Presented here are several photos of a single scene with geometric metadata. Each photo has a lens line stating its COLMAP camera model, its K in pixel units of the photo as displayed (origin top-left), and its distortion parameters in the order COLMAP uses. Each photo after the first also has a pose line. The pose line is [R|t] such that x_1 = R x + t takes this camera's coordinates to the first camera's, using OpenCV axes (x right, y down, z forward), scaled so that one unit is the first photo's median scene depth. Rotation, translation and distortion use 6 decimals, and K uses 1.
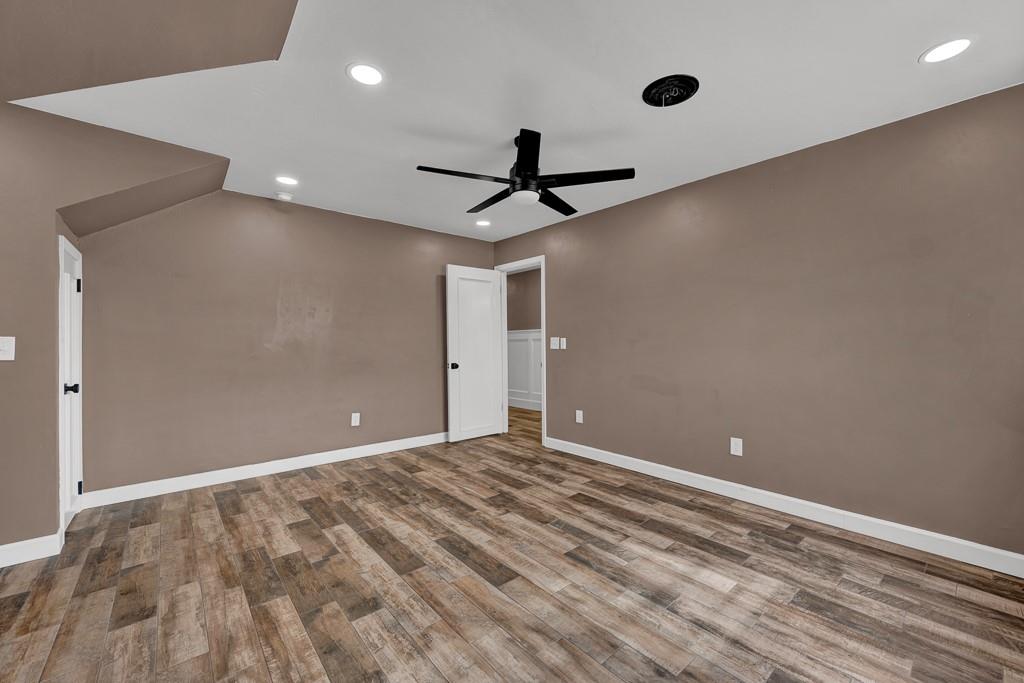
lens RADIAL K [[416.4, 0, 512.0], [0, 416.4, 341.5], [0, 0, 1]] dist [0.000103, 0.000011]
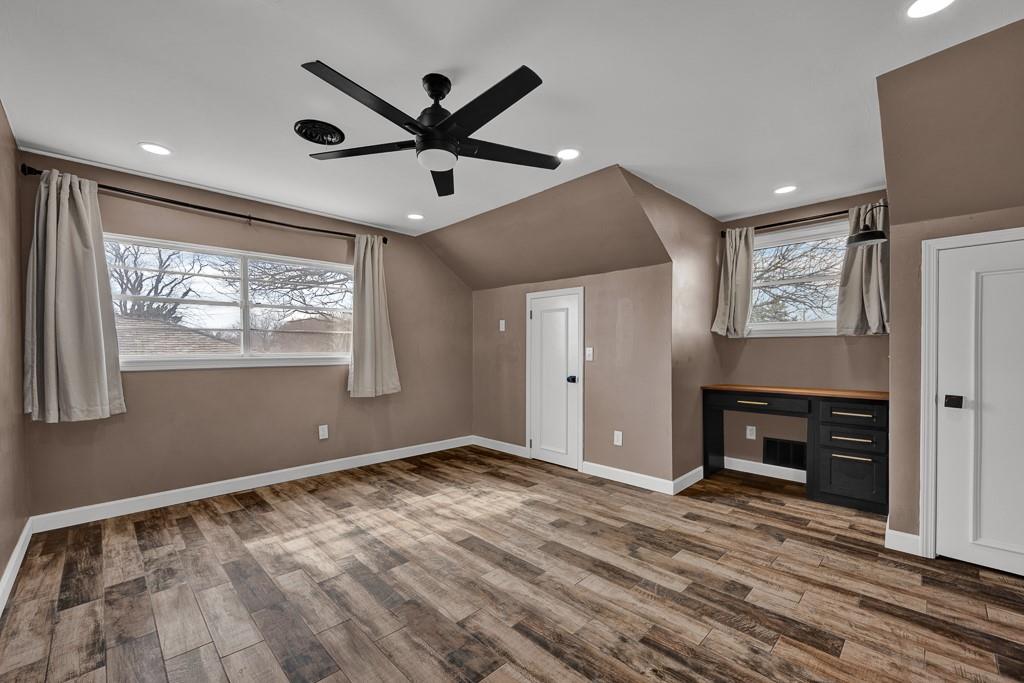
lens RADIAL K [[430.5, 0, 512.0], [0, 430.5, 353.0], [0, 0, 1]] dist [-0.000216, -0.000086]
pose [[-0.996729, 0.004667, -0.080679, -0.043269], [0.004350, 0.999982, 0.004102, 0.000723], [0.080697, 0.003738, -0.996732, 2.059943]]
